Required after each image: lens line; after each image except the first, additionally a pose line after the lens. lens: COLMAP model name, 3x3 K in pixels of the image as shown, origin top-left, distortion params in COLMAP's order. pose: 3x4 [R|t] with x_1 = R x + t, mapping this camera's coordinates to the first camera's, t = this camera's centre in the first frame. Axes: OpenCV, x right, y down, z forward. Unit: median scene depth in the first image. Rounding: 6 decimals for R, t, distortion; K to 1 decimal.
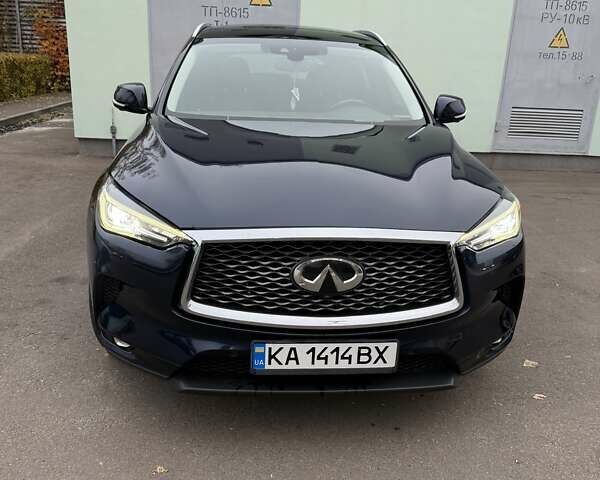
lens RADIAL K [[551.7, 0, 300.0], [0, 551.7, 240.0], [0, 0, 1]] dist [0.098279, -0.167114]
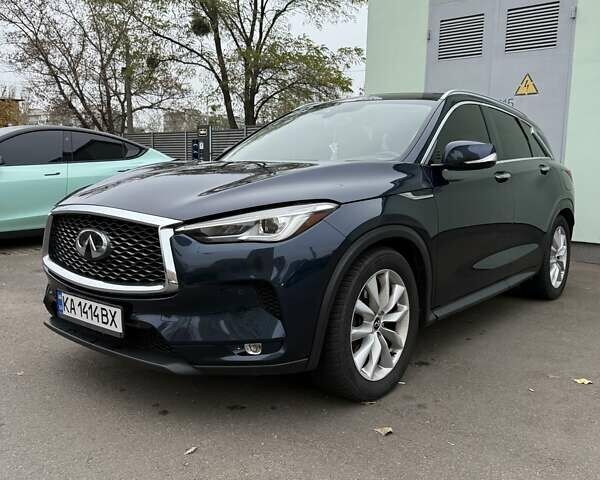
lens RADIAL K [[551.7, 0, 300.0], [0, 551.7, 240.0], [0, 0, 1]] dist [0.098279, -0.167114]
pose [[0.712554, 0.056224, -0.699361, 1.216395], [-0.204845, 0.970025, -0.130726, 0.117557], [0.671048, 0.236410, 0.702713, 0.394967]]
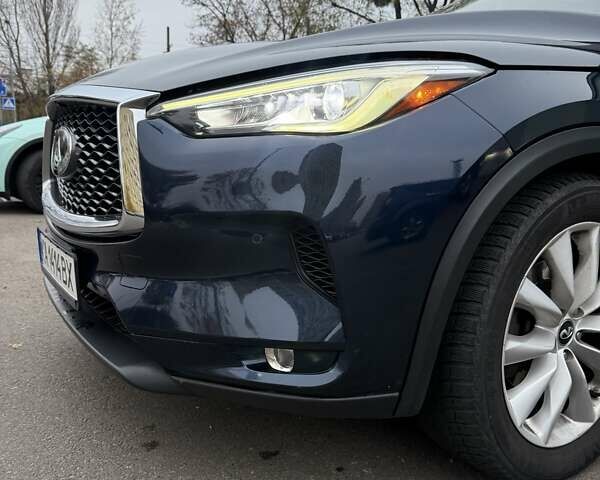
lens RADIAL K [[551.7, 0, 300.0], [0, 551.7, 240.0], [0, 0, 1]] dist [0.098279, -0.167114]
pose [[0.460872, 0.112655, -0.880287, 0.873020], [-0.282128, 0.959052, -0.024972, 0.101583], [0.841428, 0.259863, 0.473783, 0.869271]]
